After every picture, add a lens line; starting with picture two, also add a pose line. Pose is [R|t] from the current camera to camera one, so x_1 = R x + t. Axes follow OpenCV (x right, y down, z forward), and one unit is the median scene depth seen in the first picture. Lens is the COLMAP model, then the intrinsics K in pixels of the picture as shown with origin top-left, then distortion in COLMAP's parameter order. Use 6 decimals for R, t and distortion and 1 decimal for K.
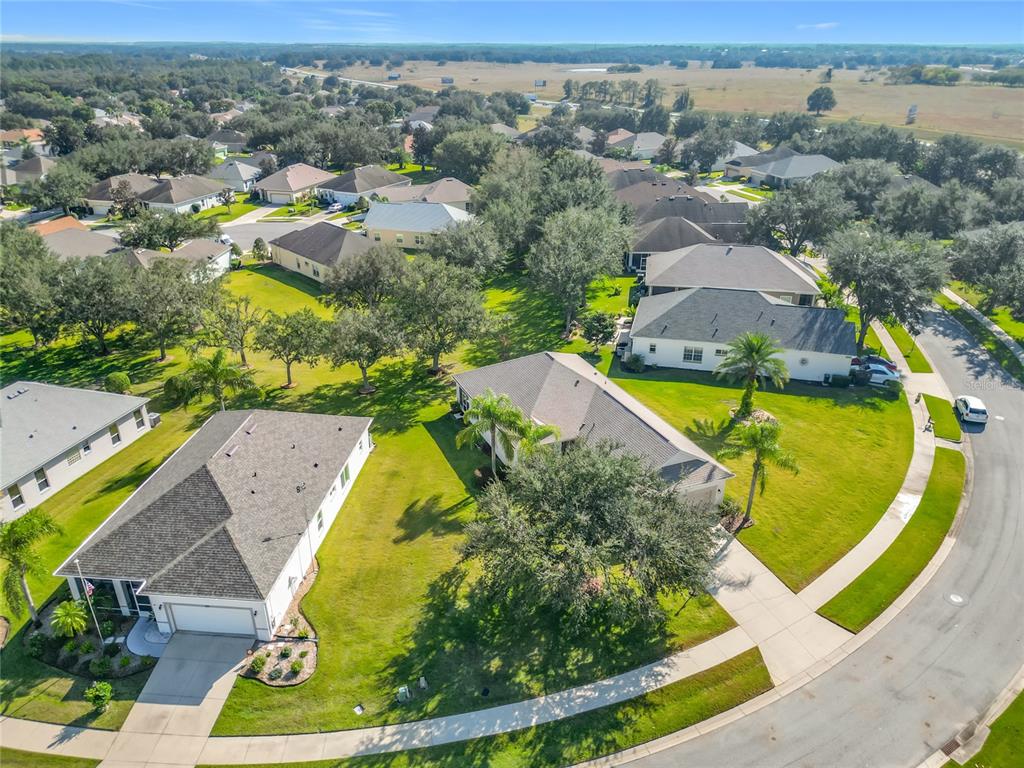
lens RADIAL K [[725.1, 0, 512.0], [0, 725.1, 384.0], [0, 0, 1]] dist [0.017701, -0.000258]
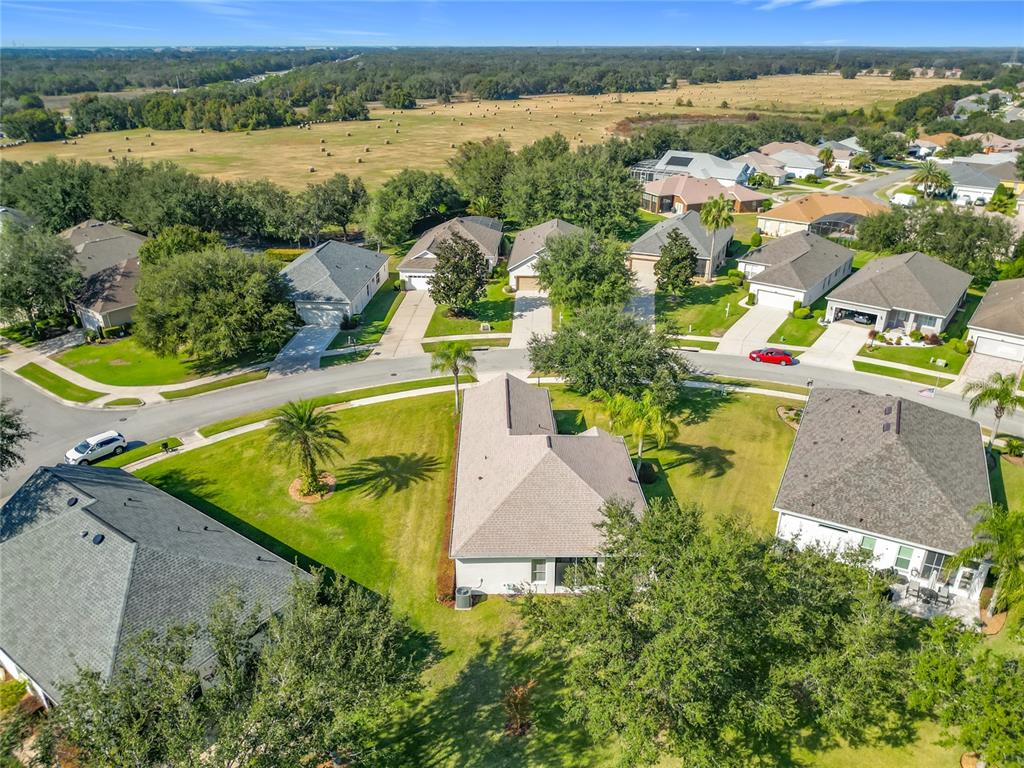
lens RADIAL K [[725.1, 0, 512.0], [0, 725.1, 384.0], [0, 0, 1]] dist [0.017701, -0.000258]
pose [[-0.928661, -0.159185, 0.335036, -0.231044], [0.152156, 0.660264, 0.735459, -0.932270], [-0.338286, 0.733970, -0.588941, 1.982731]]
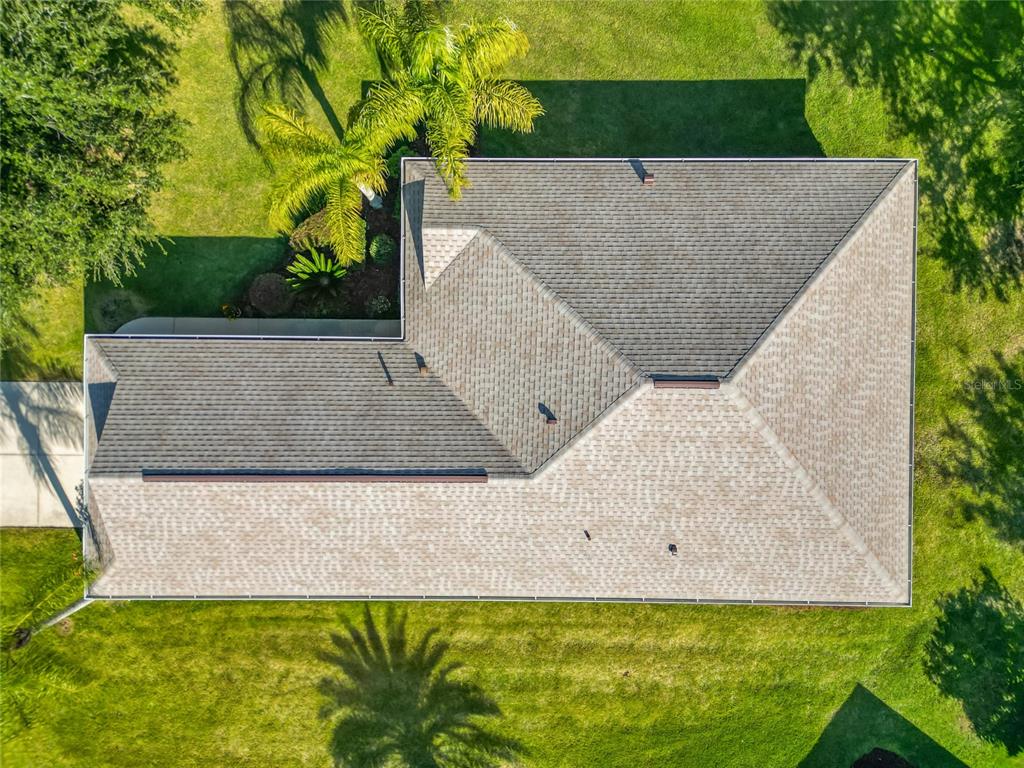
lens RADIAL K [[725.1, 0, 512.0], [0, 725.1, 384.0], [0, 0, 1]] dist [0.017701, -0.000258]
pose [[-0.404593, 0.914271, 0.020301, 0.100866], [-0.378855, -0.187777, 0.906205, -0.377298], [0.832330, 0.358953, 0.422350, 1.135517]]
